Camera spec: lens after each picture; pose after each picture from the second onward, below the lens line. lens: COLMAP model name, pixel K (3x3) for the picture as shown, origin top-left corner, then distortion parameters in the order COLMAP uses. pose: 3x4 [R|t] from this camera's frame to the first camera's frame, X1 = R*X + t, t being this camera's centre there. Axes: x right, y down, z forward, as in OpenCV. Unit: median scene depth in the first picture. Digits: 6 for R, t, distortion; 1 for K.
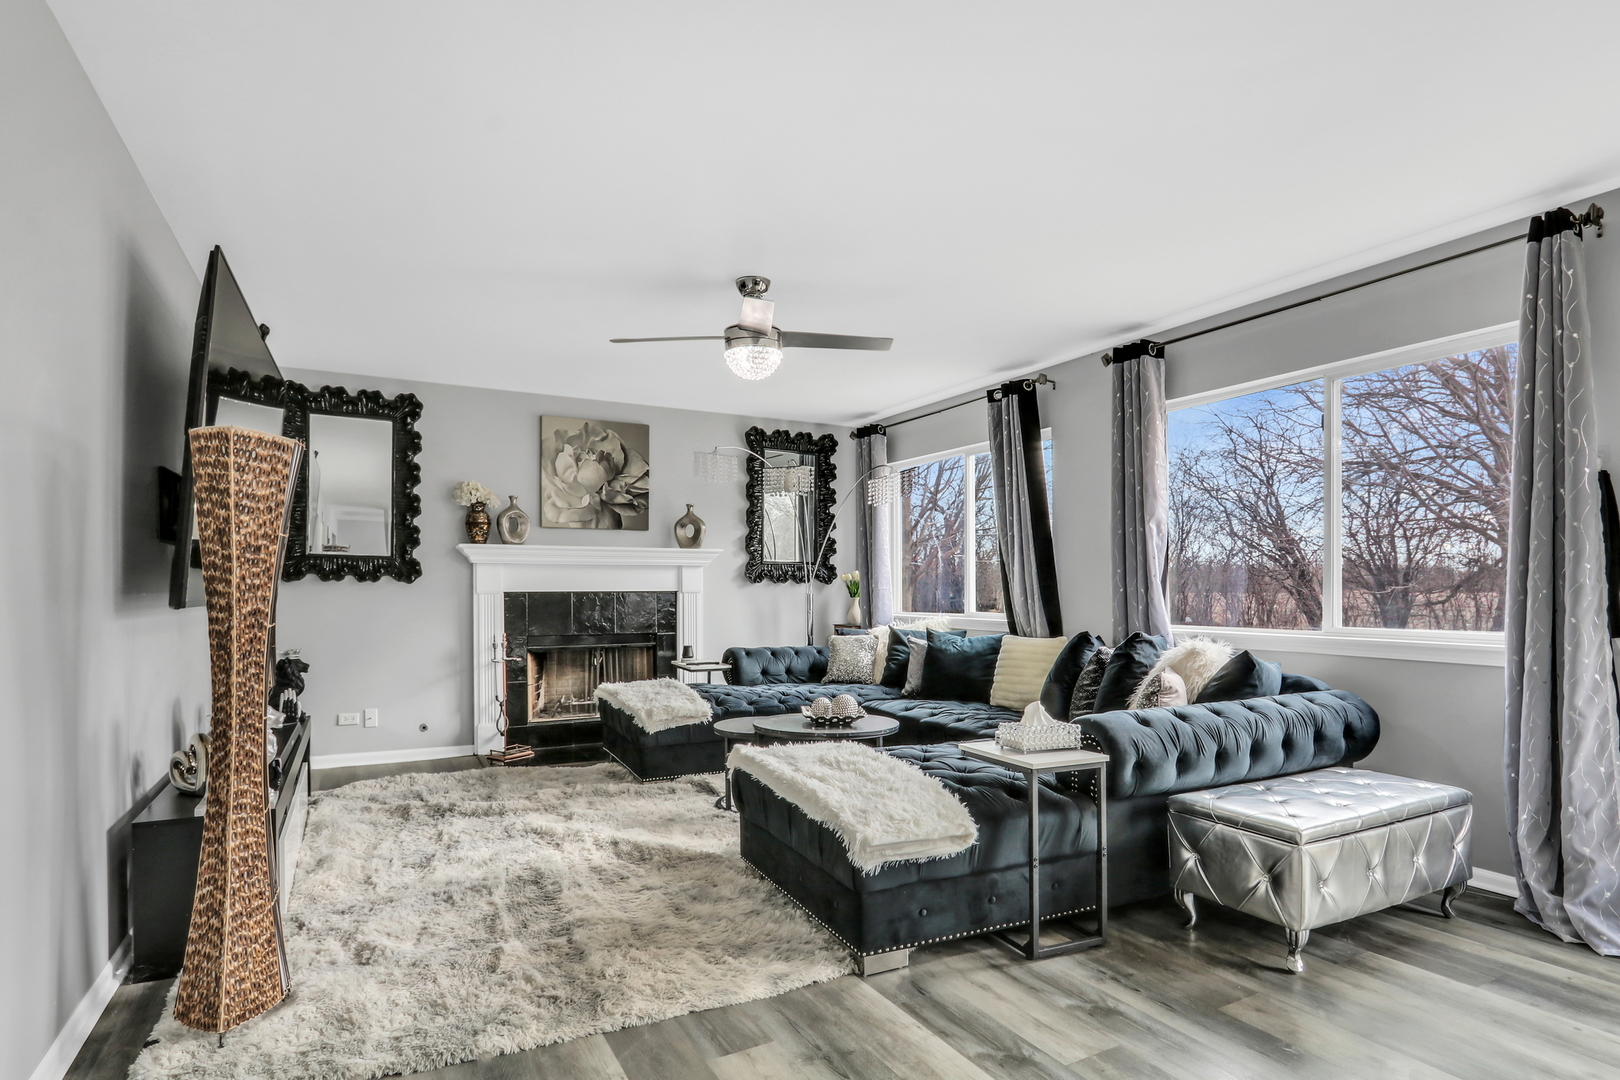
lens RADIAL K [[821.7, 0, 794.3], [0, 821.7, 589.2], [0, 0, 1]] dist [-0.019051, 0.003034]
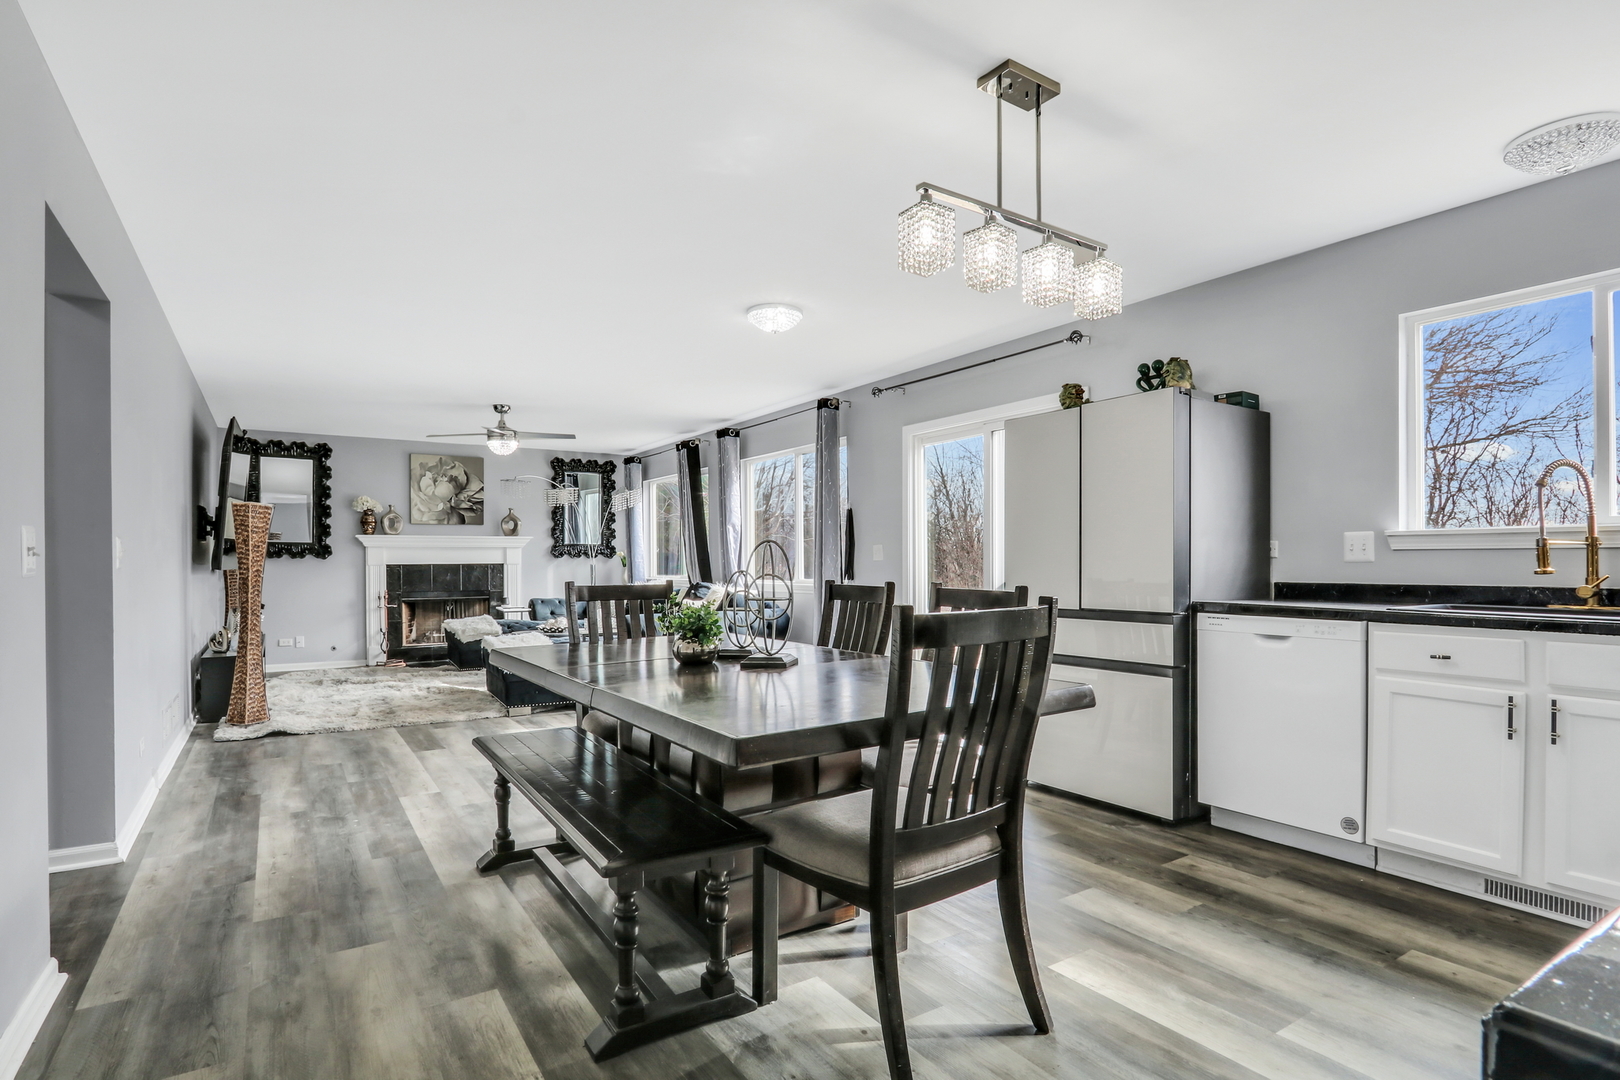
lens RADIAL K [[821.7, 0, 804.4], [0, 821.7, 563.1], [0, 0, 1]] dist [-0.019051, 0.003034]
pose [[0.996651, -0.005450, 0.081587, 0.329286], [0.005537, 0.999984, -0.000843, 0.006512], [-0.081581, 0.001292, 0.996666, -0.657544]]
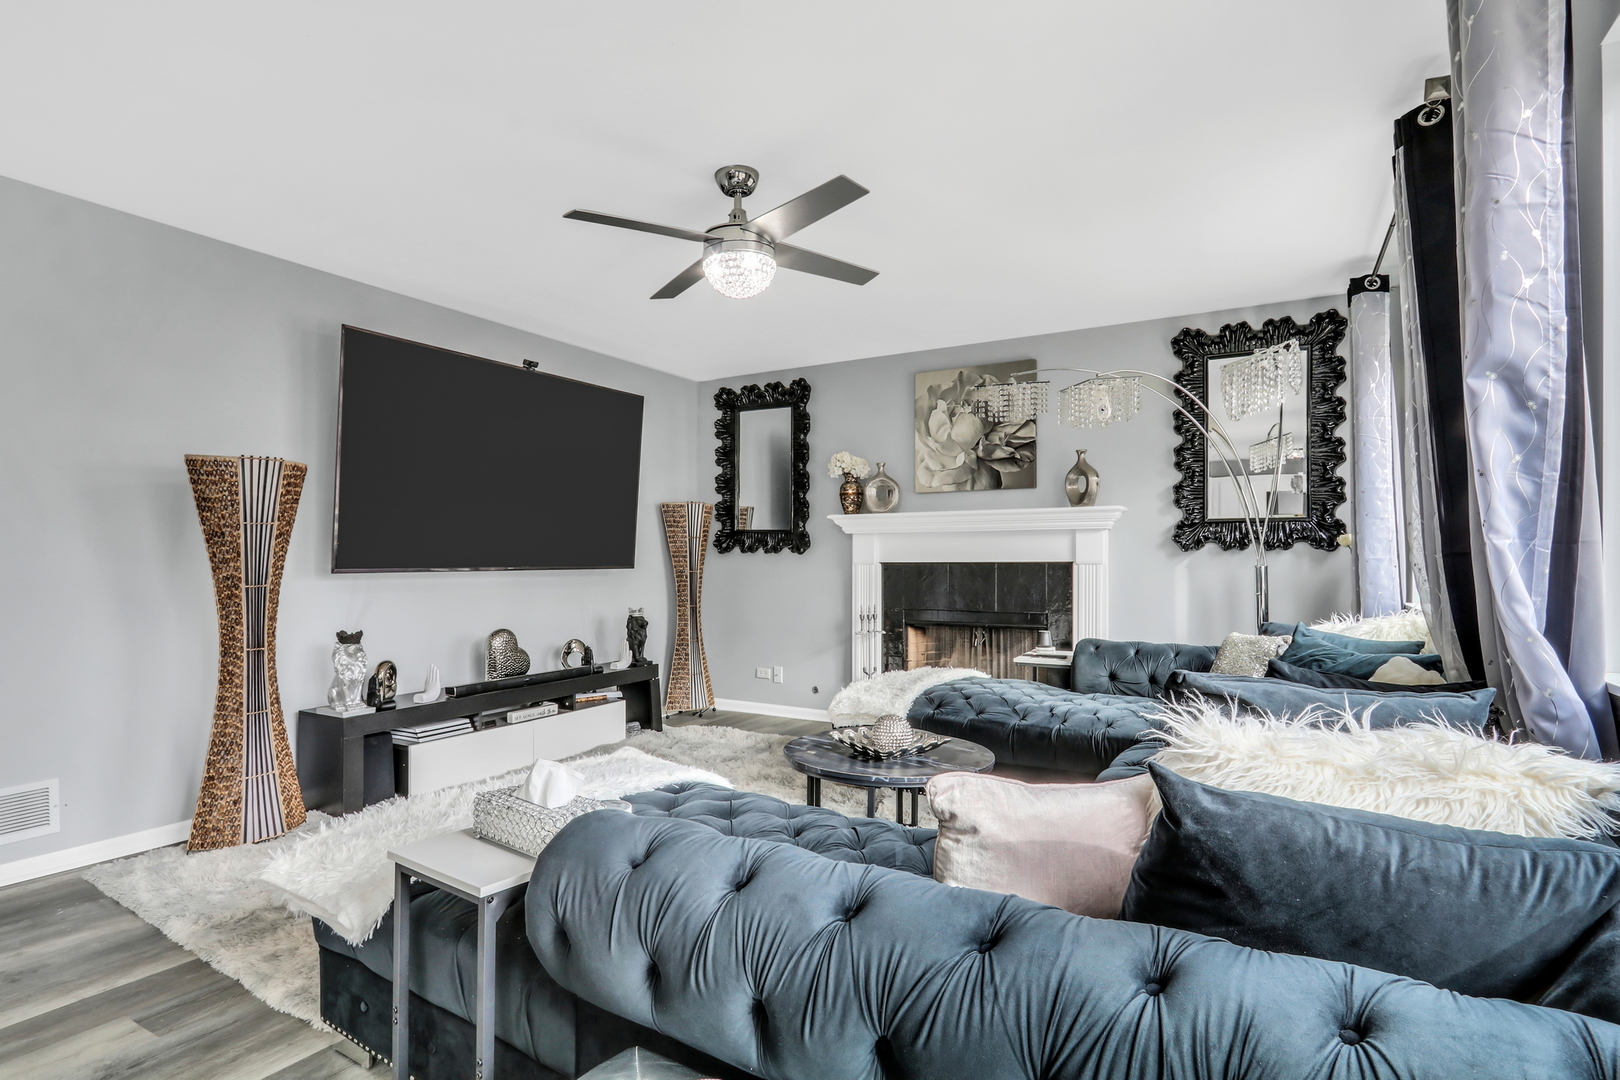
lens RADIAL K [[821.7, 0, 802.4], [0, 821.7, 544.7], [0, 0, 1]] dist [-0.019051, 0.003034]
pose [[0.530243, -0.014823, -0.847716, 0.419377], [0.000619, 0.999854, -0.017096, -0.001306], [0.847846, 0.008540, 0.530174, 0.401752]]
